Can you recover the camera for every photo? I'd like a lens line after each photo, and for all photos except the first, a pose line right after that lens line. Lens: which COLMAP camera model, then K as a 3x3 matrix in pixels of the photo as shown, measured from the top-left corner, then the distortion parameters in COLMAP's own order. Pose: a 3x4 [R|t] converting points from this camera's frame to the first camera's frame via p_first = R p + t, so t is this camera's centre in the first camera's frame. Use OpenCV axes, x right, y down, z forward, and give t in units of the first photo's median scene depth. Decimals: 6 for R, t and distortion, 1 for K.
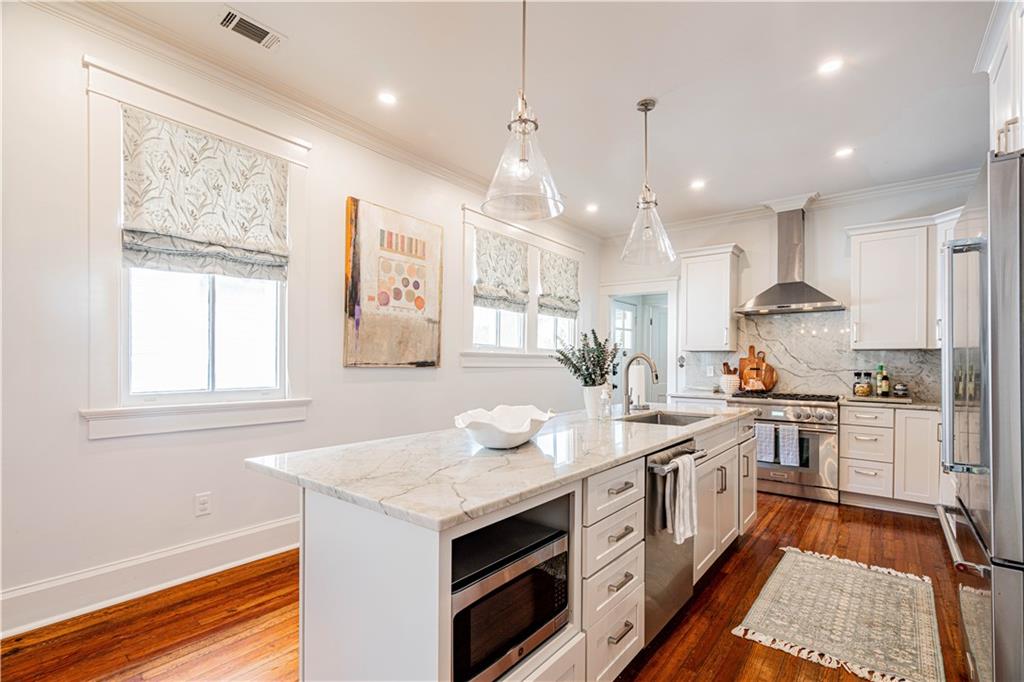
lens RADIAL K [[480.9, 0, 507.0], [0, 480.9, 360.5], [0, 0, 1]] dist [-0.005367, 0.001716]
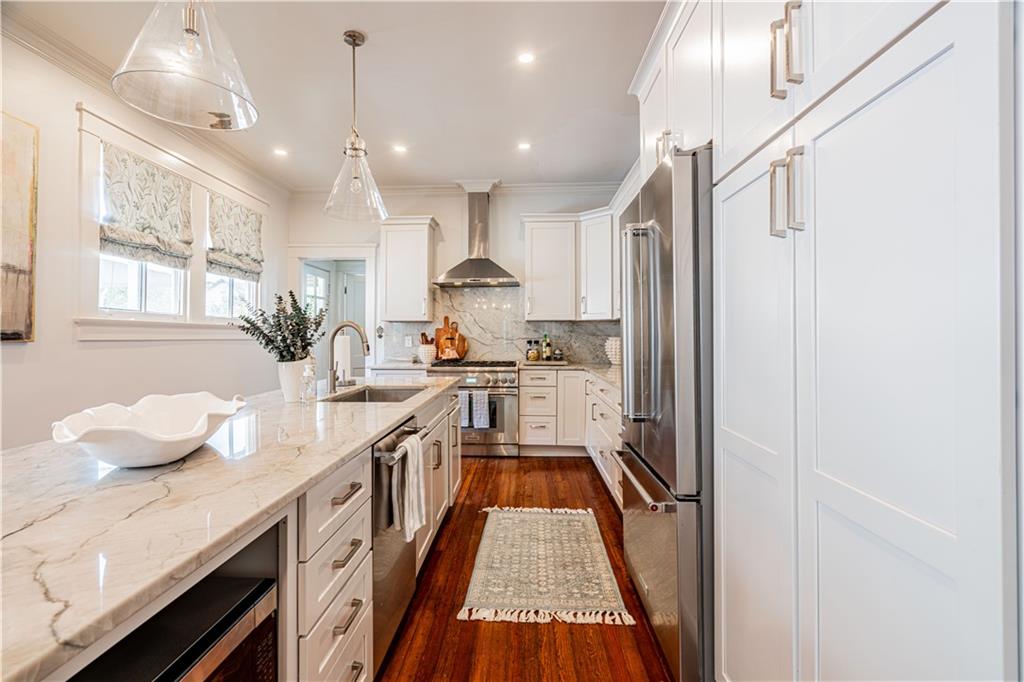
lens RADIAL K [[480.9, 0, 504.6], [0, 480.9, 331.0], [0, 0, 1]] dist [-0.005367, 0.001716]
pose [[0.808895, -0.003030, 0.587945, -0.004044], [0.005164, 0.999985, -0.001951, 0.004789], [-0.587930, 0.004614, 0.808898, 0.111291]]
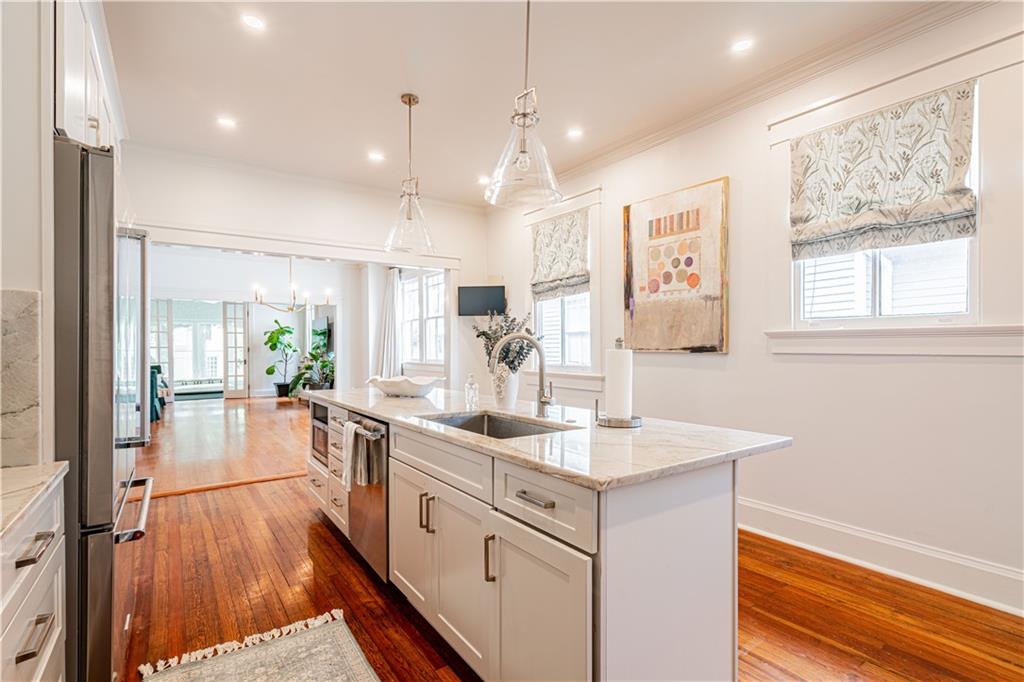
lens RADIAL K [[480.9, 0, 515.0], [0, 480.9, 350.7], [0, 0, 1]] dist [-0.005367, 0.001716]
pose [[-0.281393, 0.003331, -0.959587, 0.817602], [0.008012, 0.999967, 0.001122, 0.006973], [0.959559, -0.007373, -0.281411, 0.999272]]
